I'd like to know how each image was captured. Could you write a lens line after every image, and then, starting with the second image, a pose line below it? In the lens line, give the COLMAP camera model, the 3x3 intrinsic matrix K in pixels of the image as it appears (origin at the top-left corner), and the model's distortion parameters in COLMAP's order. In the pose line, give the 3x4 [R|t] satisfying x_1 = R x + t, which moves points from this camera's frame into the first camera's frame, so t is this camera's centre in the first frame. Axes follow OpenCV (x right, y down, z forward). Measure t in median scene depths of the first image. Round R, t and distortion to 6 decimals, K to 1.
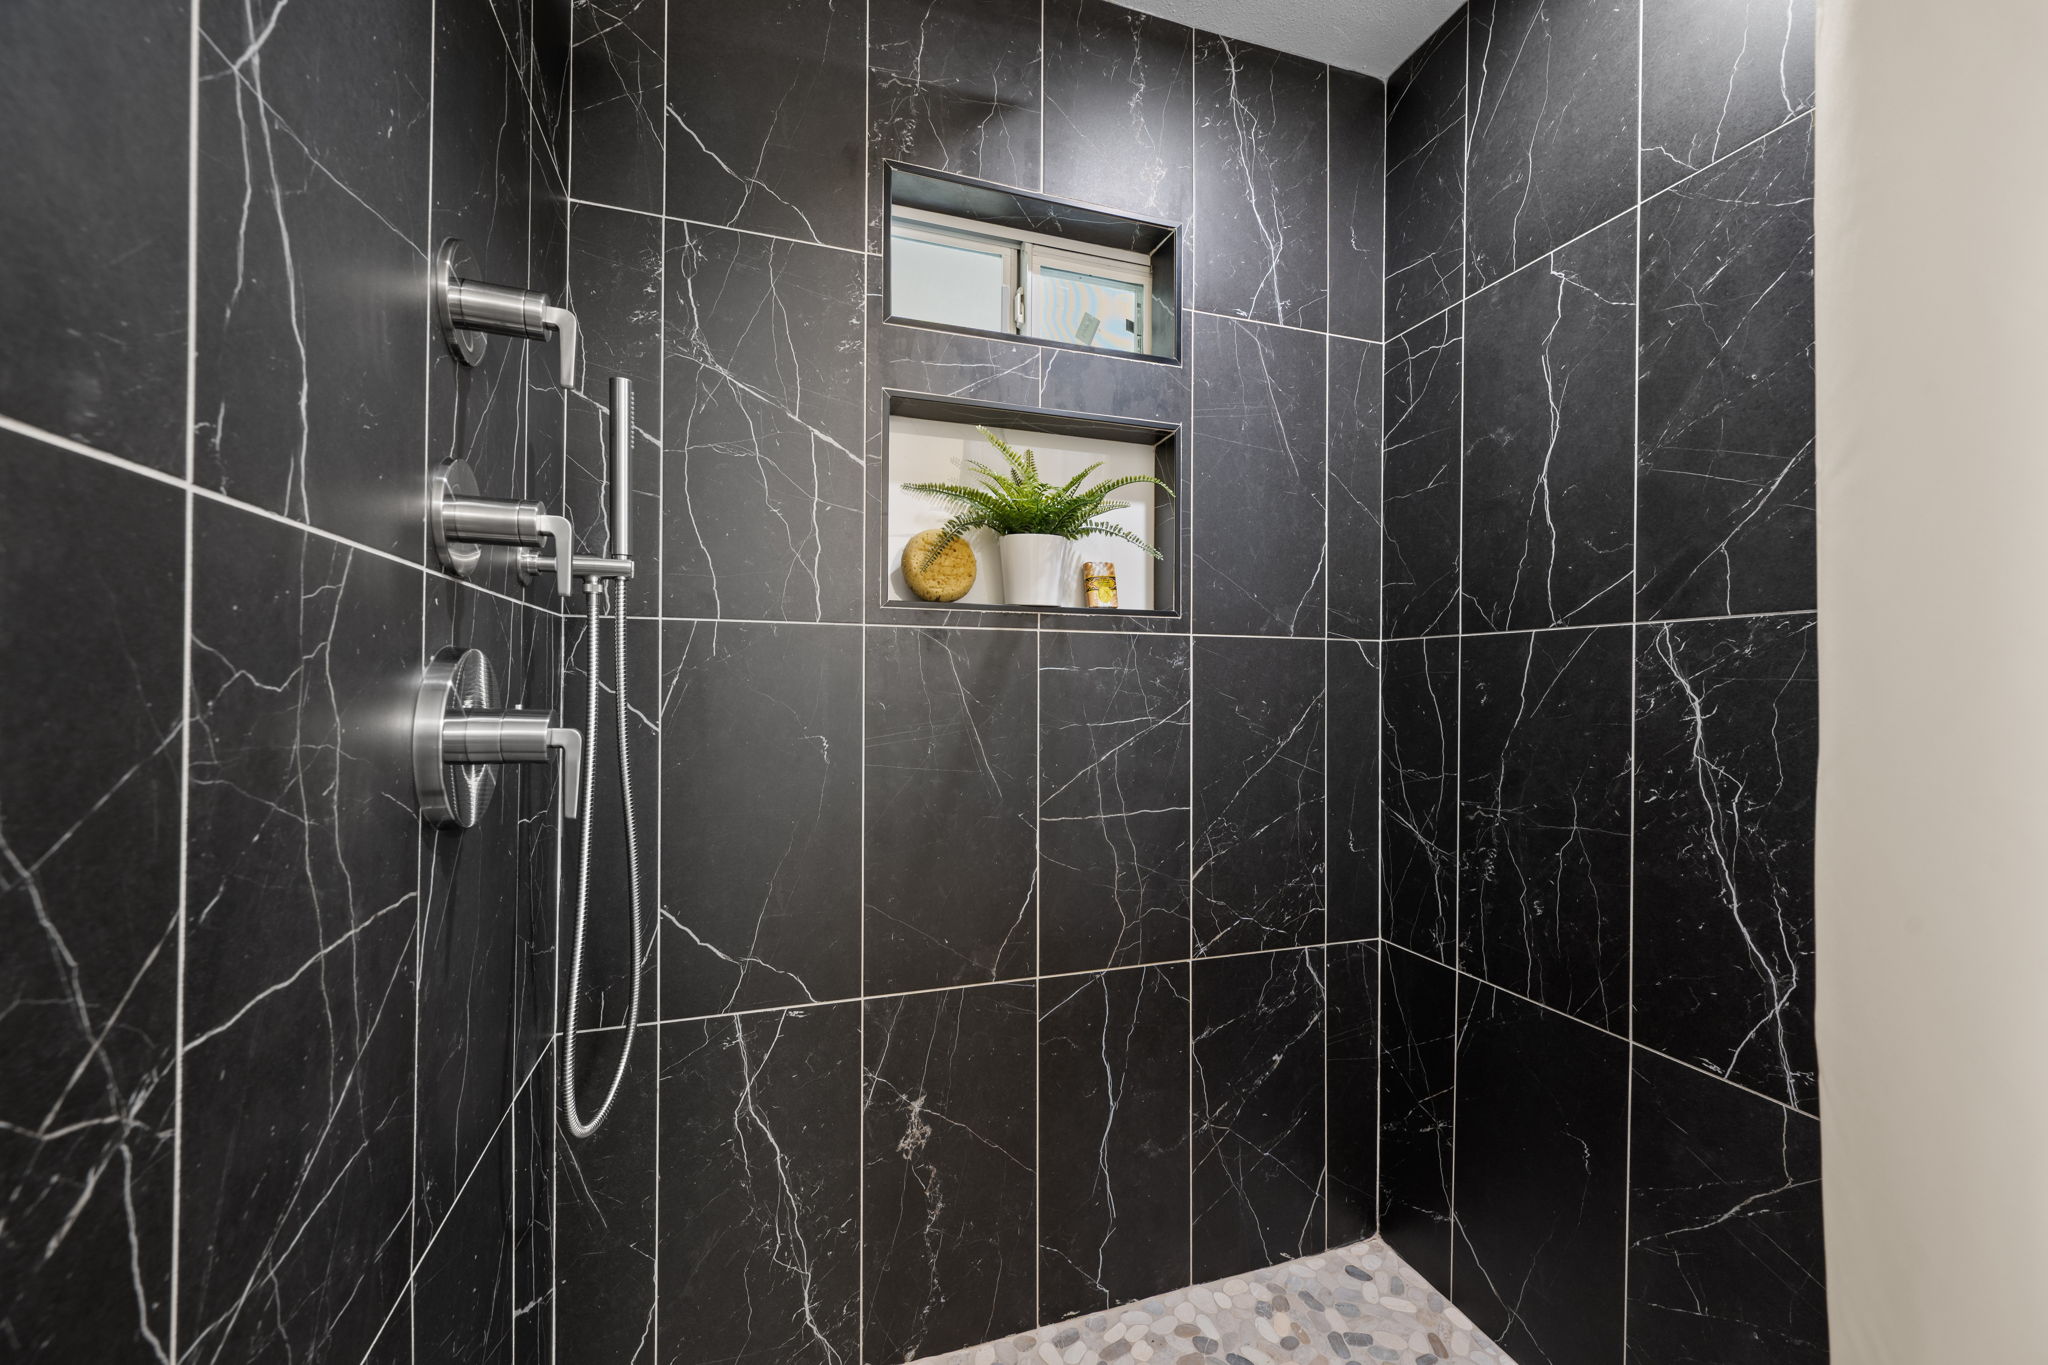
lens RADIAL K [[808.3, 0, 1023.0], [0, 808.3, 685.8], [0, 0, 1]] dist [-0.002962, -0.000589]
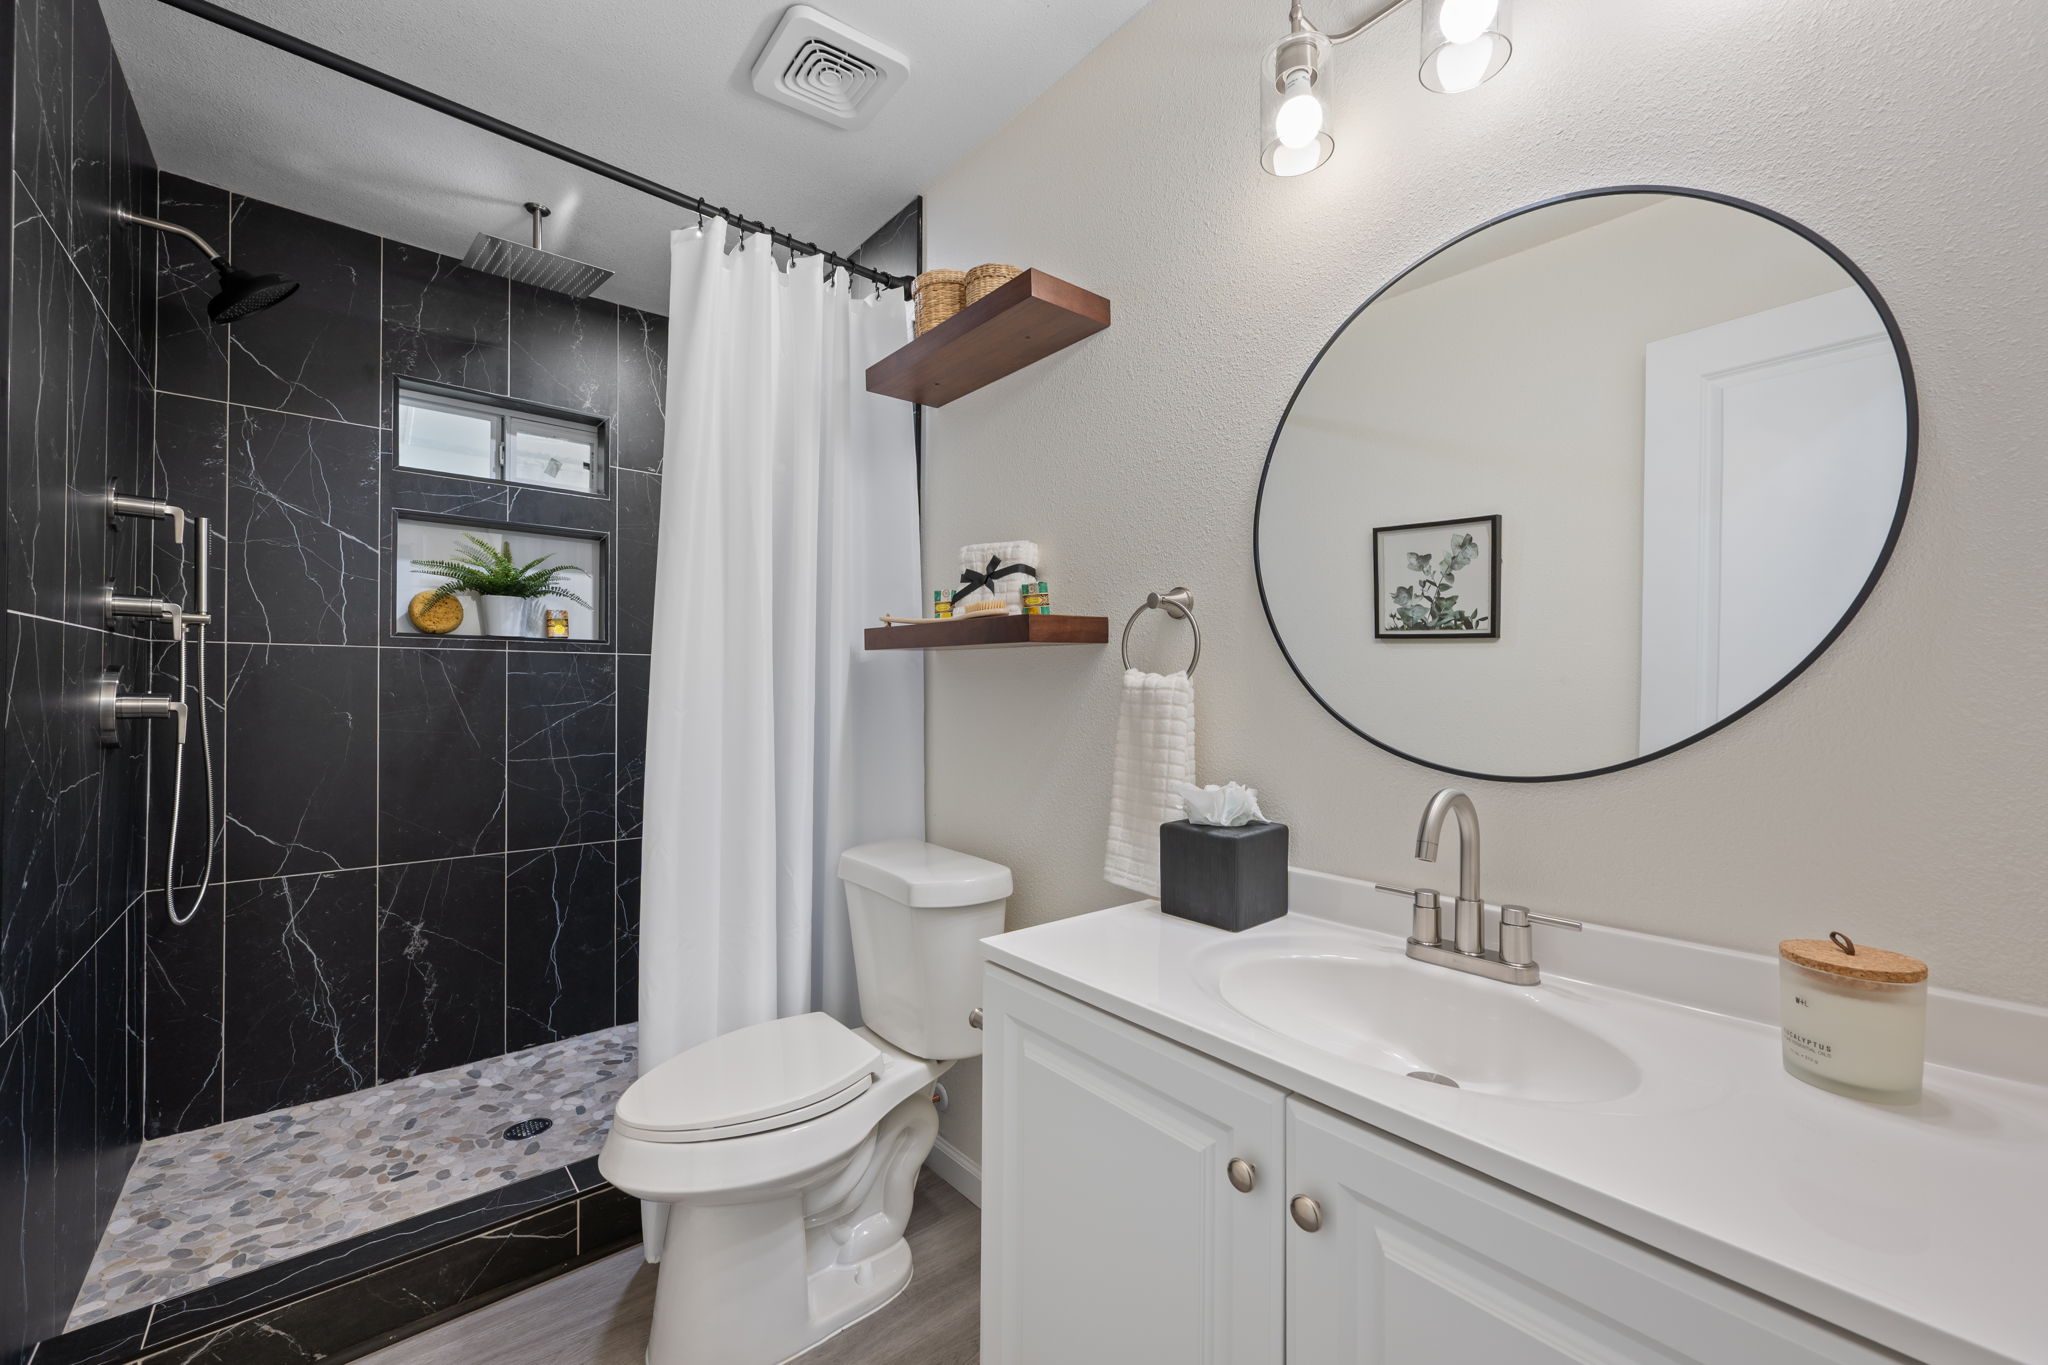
lens RADIAL K [[808.3, 0, 1023.0], [0, 808.3, 685.8], [0, 0, 1]] dist [-0.002962, -0.000589]
pose [[0.926319, 0.001034, 0.376739, 0.412251], [-0.002849, 0.999987, 0.004261, -0.004688], [-0.376730, -0.005021, 0.926309, -1.064213]]
